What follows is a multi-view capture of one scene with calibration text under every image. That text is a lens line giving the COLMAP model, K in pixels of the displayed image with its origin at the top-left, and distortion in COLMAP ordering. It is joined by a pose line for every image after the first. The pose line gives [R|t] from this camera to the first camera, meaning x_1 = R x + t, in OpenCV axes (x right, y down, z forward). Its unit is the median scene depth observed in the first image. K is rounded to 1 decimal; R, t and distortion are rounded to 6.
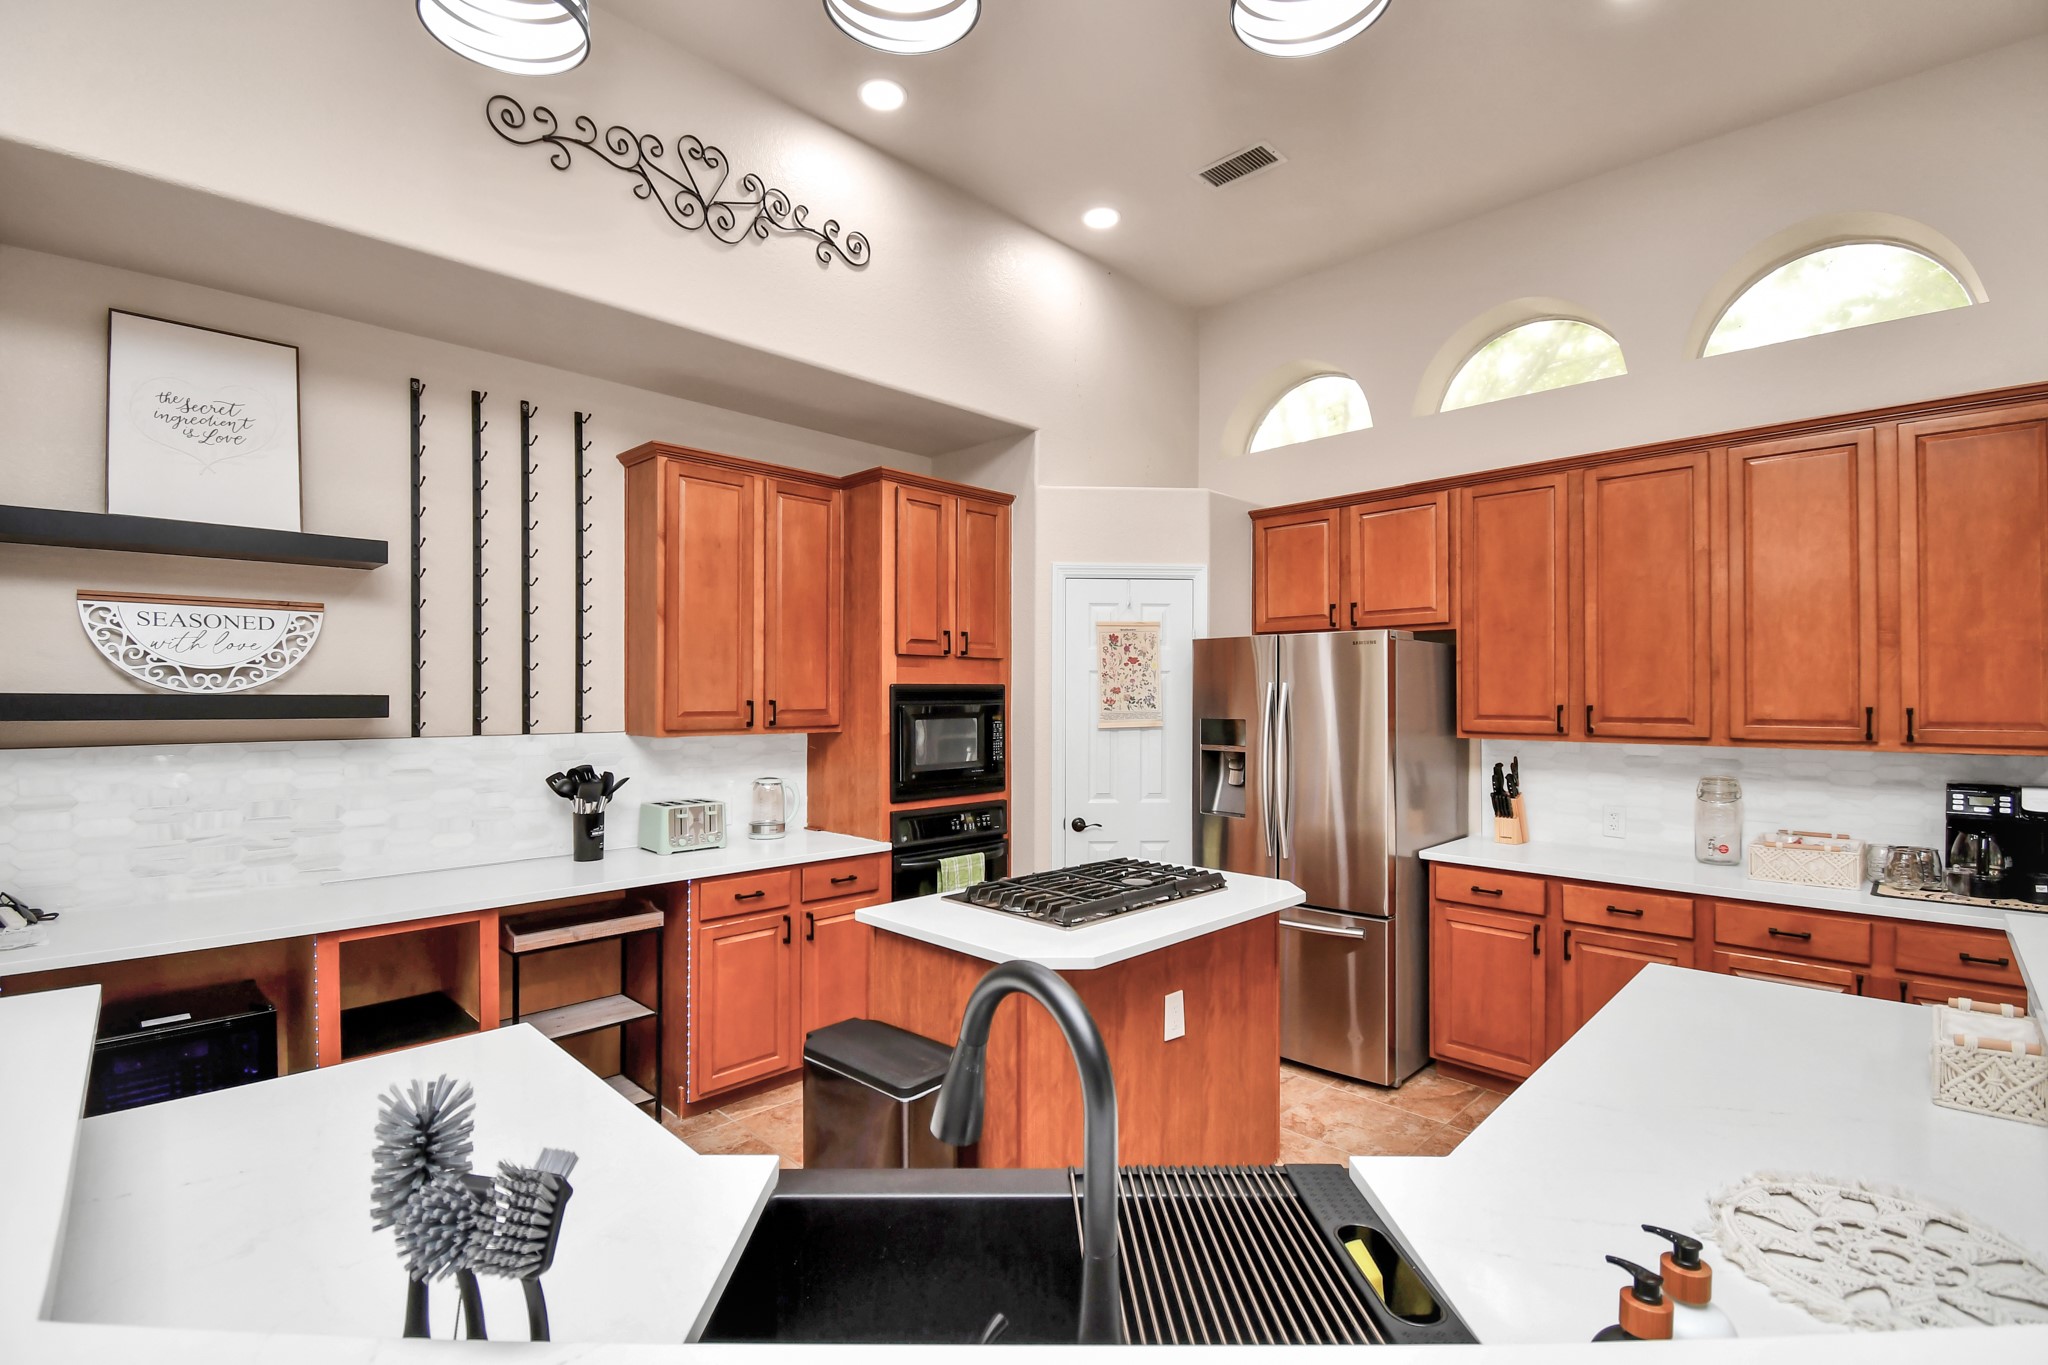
lens RADIAL K [[918.8, 0, 1014.3], [0, 918.8, 700.5], [0, 0, 1]] dist [-0.010251, -0.010794]
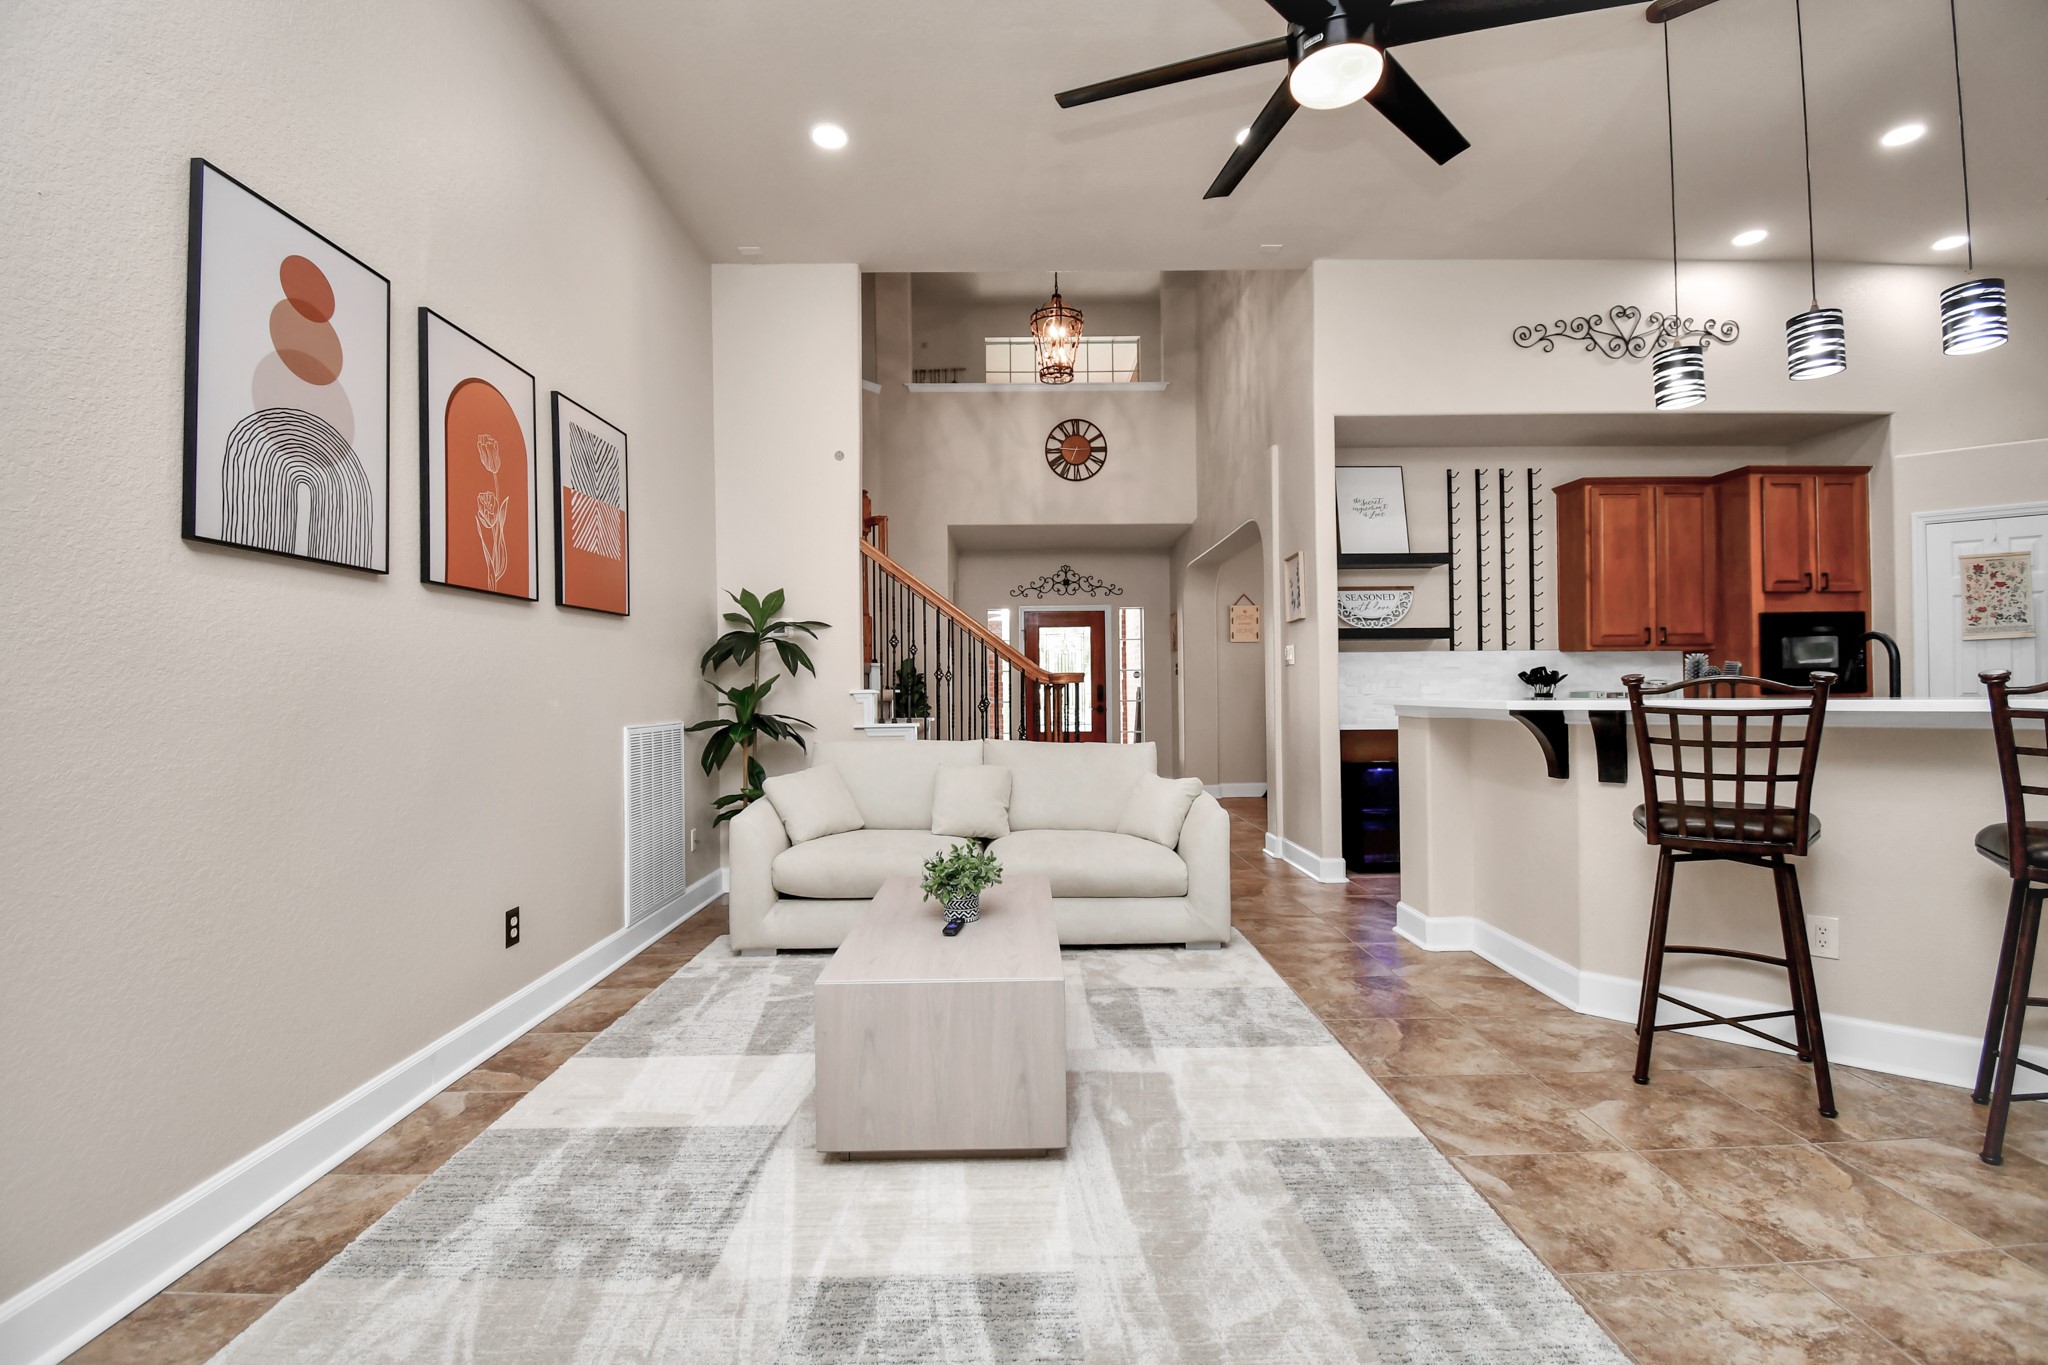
lens RADIAL K [[918.8, 0, 955.1], [0, 918.8, 696.5], [0, 0, 1]] dist [-0.010251, -0.010794]
pose [[0.695037, -0.012509, -0.718865, 0.010225], [0.004297, 0.999903, -0.013245, 0.144895], [0.718961, 0.006116, 0.695023, -1.027247]]
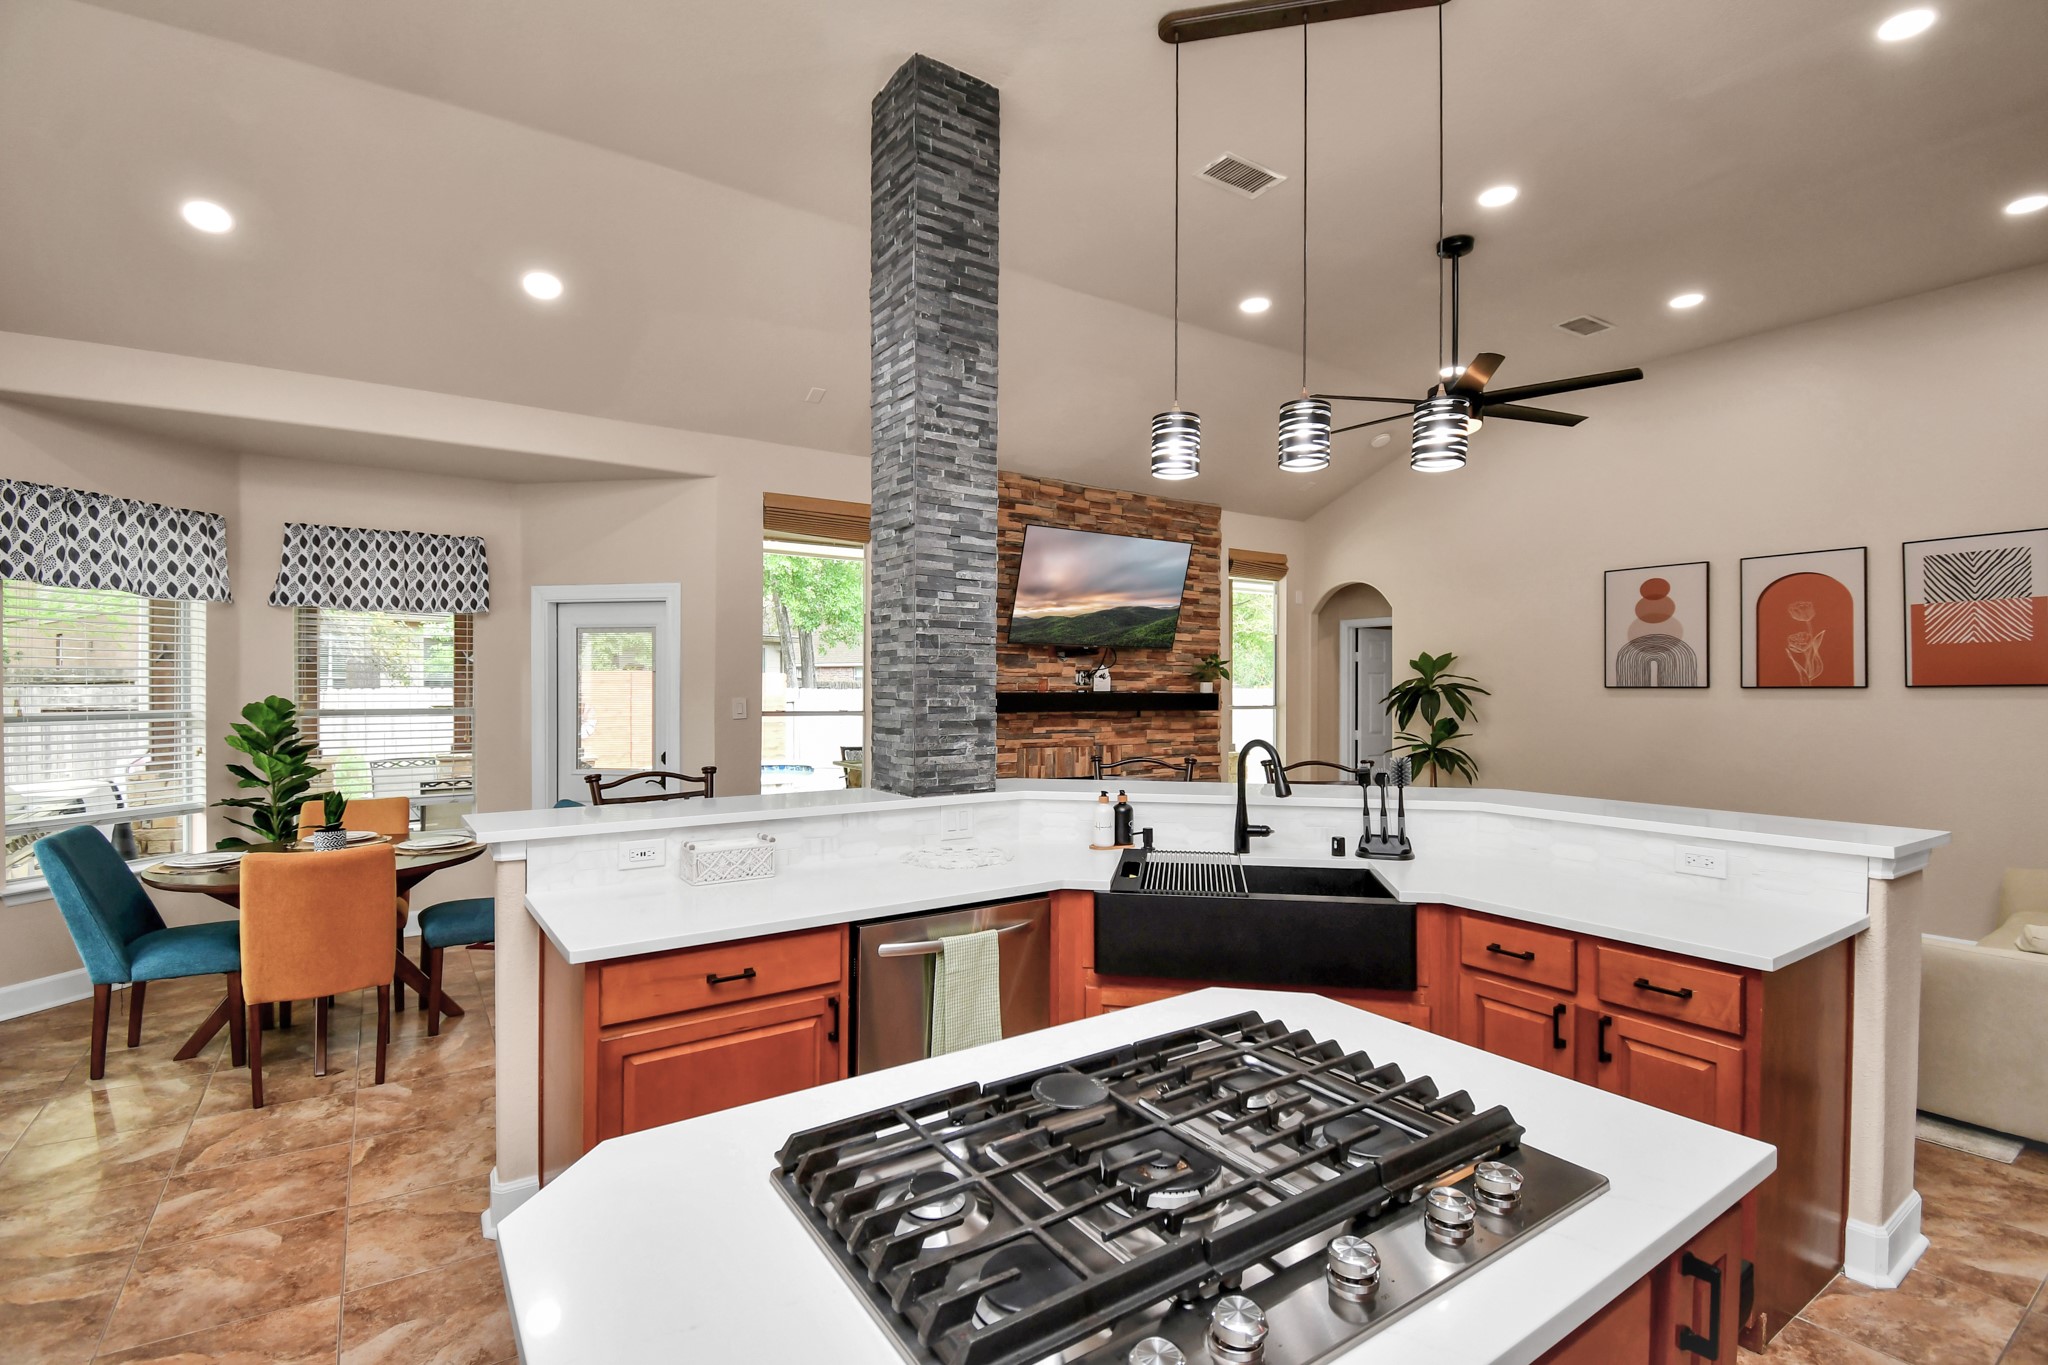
lens RADIAL K [[918.8, 0, 1024.2], [0, 918.8, 692.3], [0, 0, 1]] dist [-0.010251, -0.010794]
pose [[-0.987499, -0.005373, 0.157536, 0.086575], [-0.004257, 0.999963, 0.007420, 0.015467], [-0.157570, 0.006657, -0.987485, 1.121707]]
